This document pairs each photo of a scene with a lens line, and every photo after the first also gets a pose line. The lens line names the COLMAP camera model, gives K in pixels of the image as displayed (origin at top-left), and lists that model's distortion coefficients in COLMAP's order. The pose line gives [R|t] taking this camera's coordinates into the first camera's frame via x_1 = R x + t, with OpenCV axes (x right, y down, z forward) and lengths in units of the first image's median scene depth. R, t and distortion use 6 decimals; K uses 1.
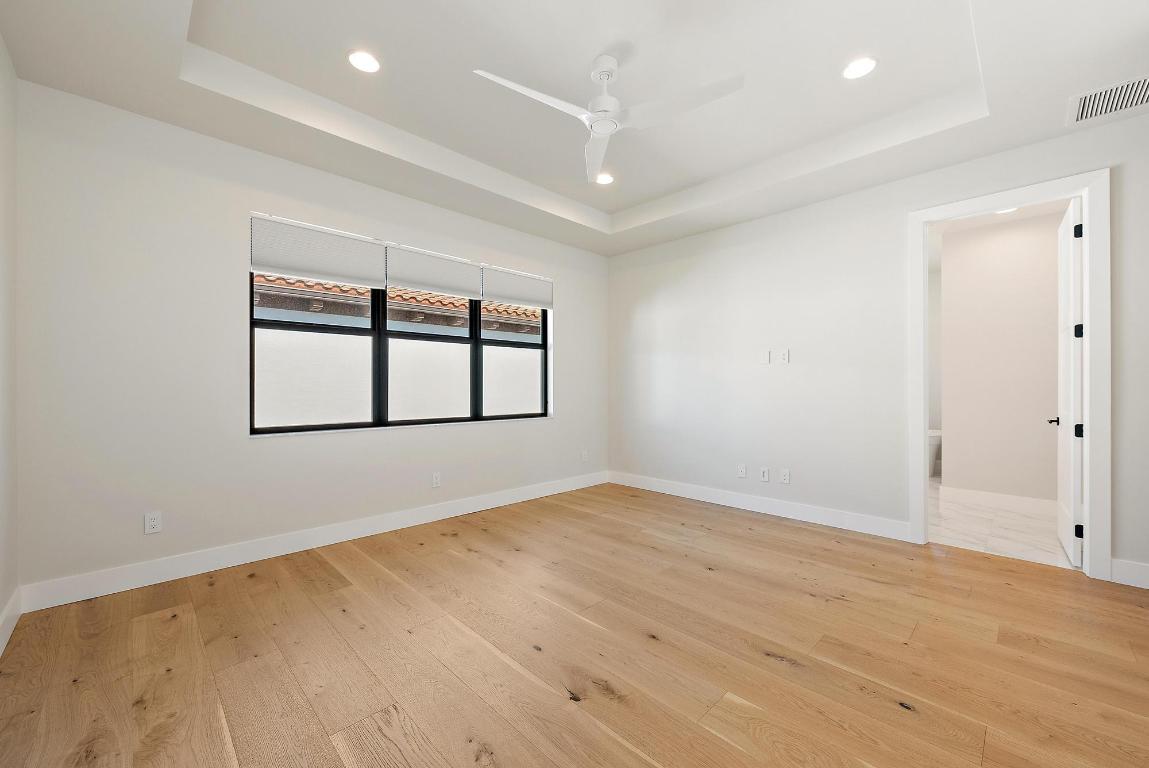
lens RADIAL K [[449.5, 0, 577.1], [0, 449.5, 393.9], [0, 0, 1]] dist [0.001814, 0.000043]
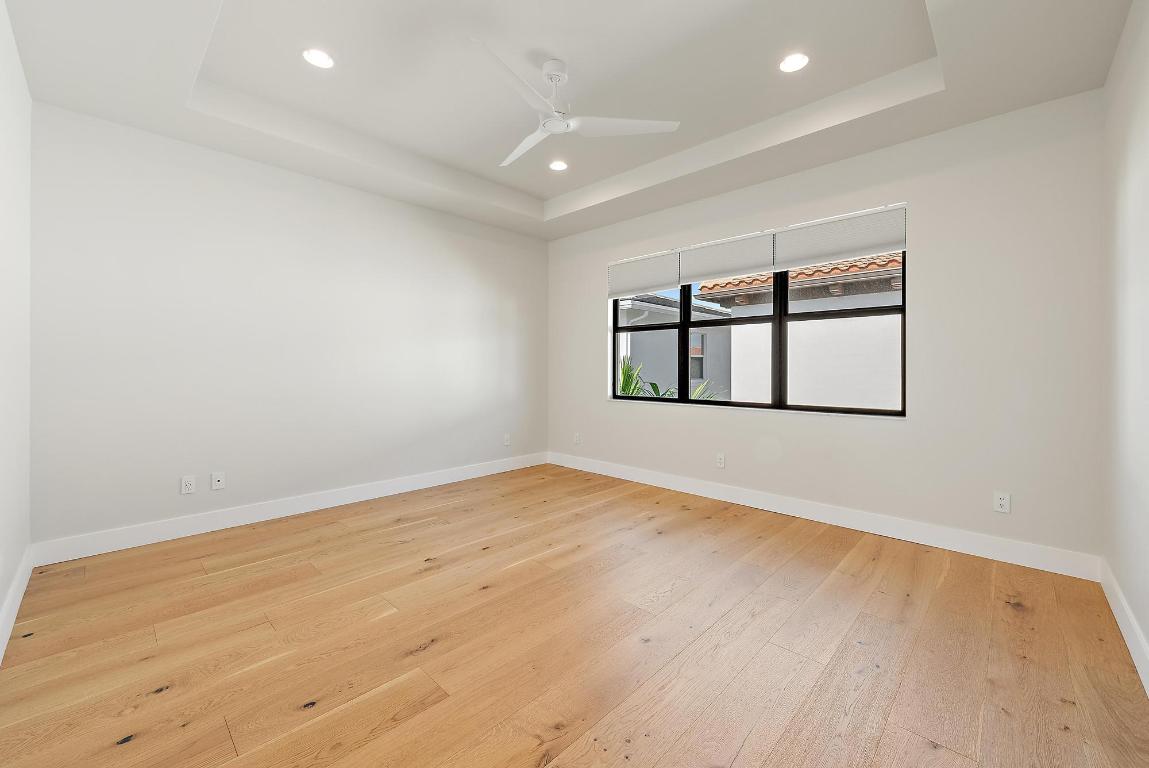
lens RADIAL K [[452.2, 0, 580.4], [0, 452.2, 381.2], [0, 0, 1]] dist [0.003635, 0.000064]
pose [[0.024249, 0.025432, -0.999382, 0.669482], [-0.015480, 0.999566, 0.025061, -0.011549], [0.999586, 0.014863, 0.024632, 0.610772]]
